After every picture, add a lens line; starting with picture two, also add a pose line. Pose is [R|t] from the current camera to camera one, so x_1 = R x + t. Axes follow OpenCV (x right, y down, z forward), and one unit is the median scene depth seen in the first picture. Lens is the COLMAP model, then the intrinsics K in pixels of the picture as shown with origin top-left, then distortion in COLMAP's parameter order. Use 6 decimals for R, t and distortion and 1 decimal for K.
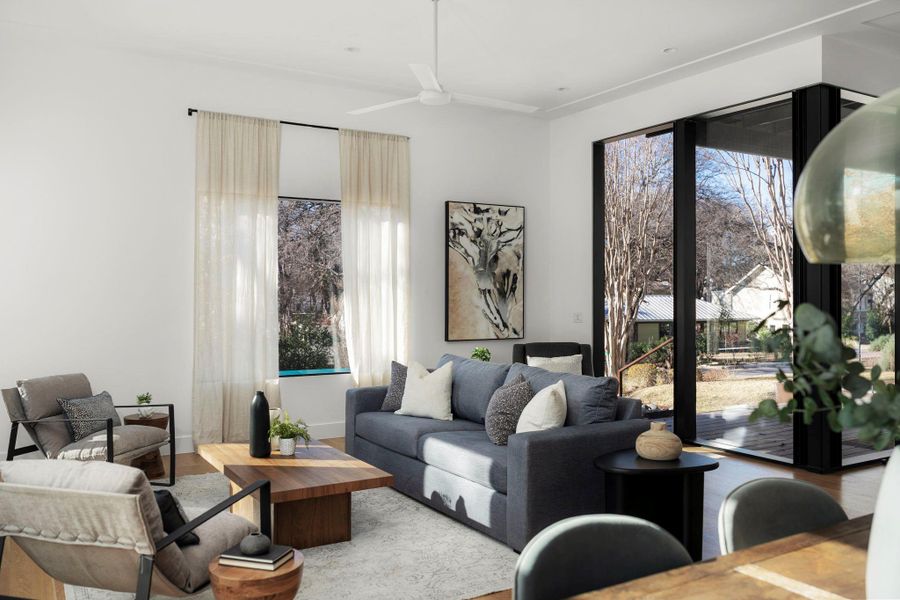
lens RADIAL K [[741.0, 0, 459.2], [0, 741.0, 289.2], [0, 0, 1]] dist [-0.008596, -0.014461]
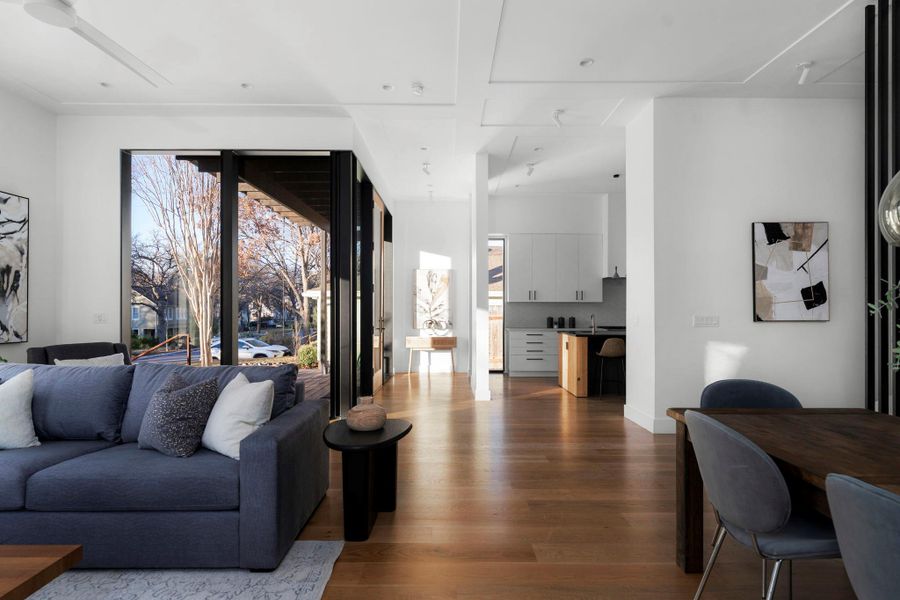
lens RADIAL K [[470.5, 0, 436.5], [0, 470.5, 309.7], [0, 0, 1]] dist [0.013961, 0.001552]
pose [[0.532011, 0.002403, 0.846734, -0.147771], [-0.009629, 0.999948, 0.003212, 0.020441], [-0.846683, -0.009862, 0.532006, 0.269028]]
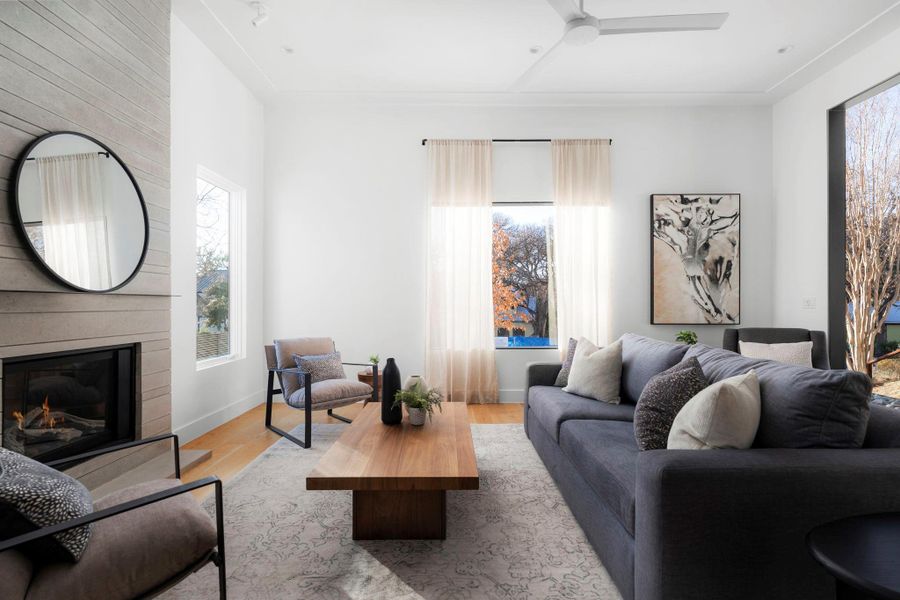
lens RADIAL K [[421.8, 0, 461.0], [0, 421.8, 304.4], [0, 0, 1]] dist [-0.002186, -0.001181]
pose [[0.850877, -0.003765, -0.525351, 0.067842], [0.006583, 0.999972, 0.003496, 0.036300], [0.525323, -0.006432, 0.850879, 0.323828]]
